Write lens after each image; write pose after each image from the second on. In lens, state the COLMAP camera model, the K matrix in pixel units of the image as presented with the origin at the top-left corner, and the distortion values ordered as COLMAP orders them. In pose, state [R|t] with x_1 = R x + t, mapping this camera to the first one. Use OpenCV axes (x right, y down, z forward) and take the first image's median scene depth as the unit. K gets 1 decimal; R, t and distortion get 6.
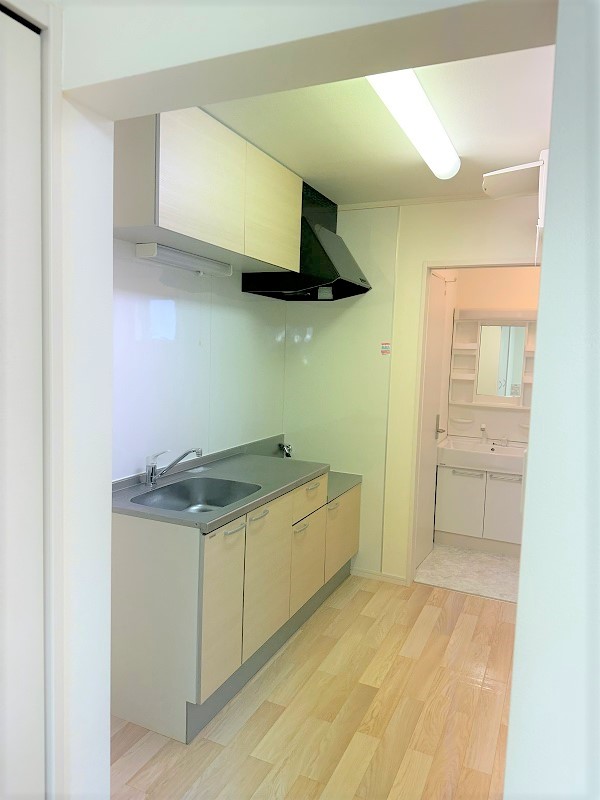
lens RADIAL K [[574.9, 0, 300.0], [0, 574.9, 400.0], [0, 0, 1]] dist [0.007416, 0.001548]
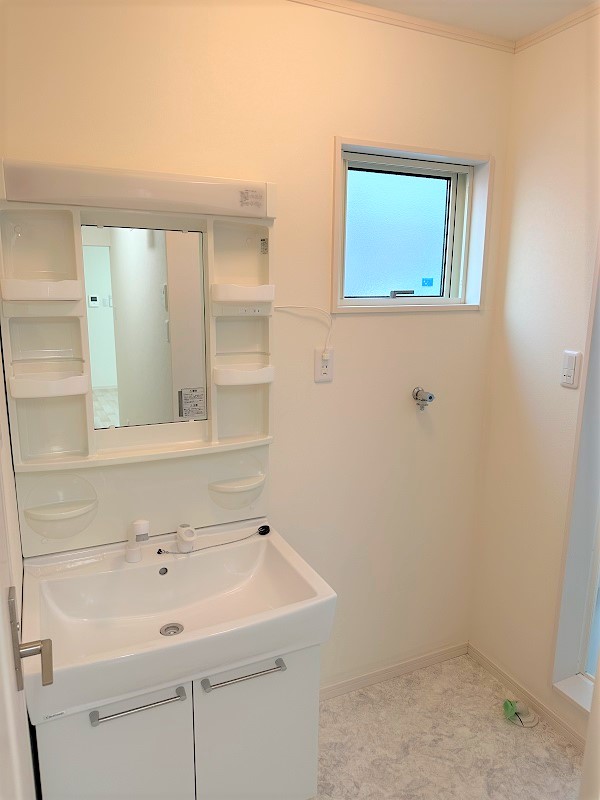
lens RADIAL K [[574.9, 0, 300.0], [0, 574.9, 400.0], [0, 0, 1]] dist [0.007416, 0.001548]
pose [[0.678289, -0.173302, 0.714066, 0.148075], [0.081203, 0.983516, 0.161563, -0.074010], [-0.730294, -0.051602, 0.681181, 0.683124]]
